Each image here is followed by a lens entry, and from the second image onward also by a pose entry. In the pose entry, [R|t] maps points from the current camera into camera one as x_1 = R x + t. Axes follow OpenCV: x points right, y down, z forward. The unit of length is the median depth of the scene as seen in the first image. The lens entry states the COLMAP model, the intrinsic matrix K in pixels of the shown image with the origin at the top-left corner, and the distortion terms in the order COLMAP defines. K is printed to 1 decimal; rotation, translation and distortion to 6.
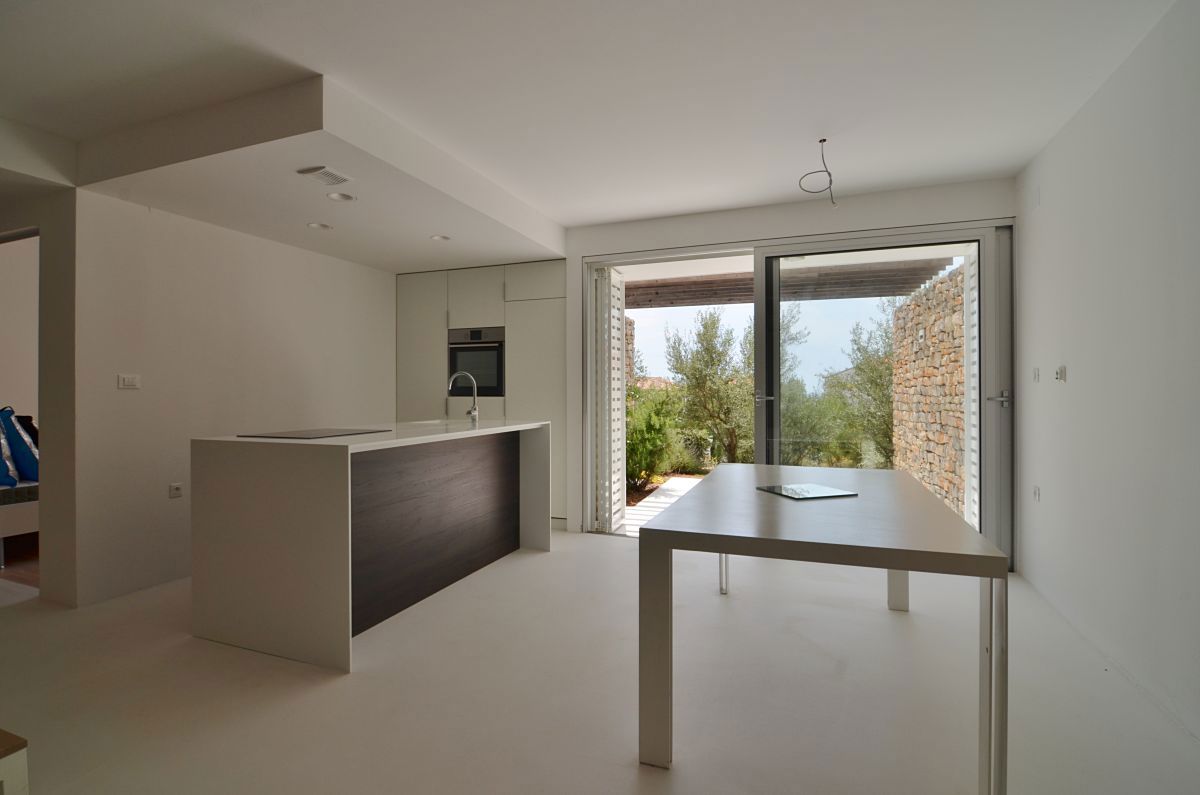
lens RADIAL K [[573.8, 0, 577.3], [0, 573.8, 390.7], [0, 0, 1]] dist [-0.000259, -0.015639]
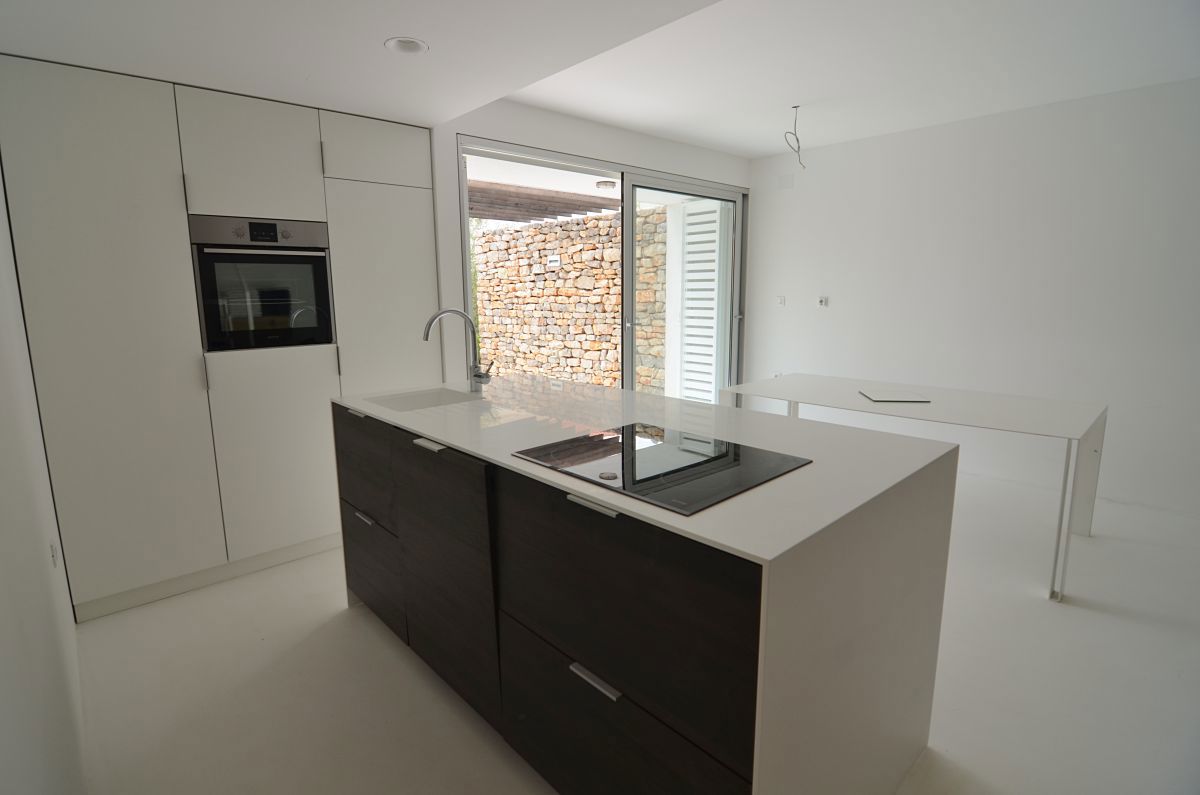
lens RADIAL K [[573.8, 0, 577.3], [0, 573.8, 390.7], [0, 0, 1]] dist [-0.000259, -0.015639]
pose [[0.437150, -0.160432, 0.884964, -0.545626], [0.015344, 0.985149, 0.171014, -0.038842], [-0.899258, -0.061180, 0.433120, 0.501394]]
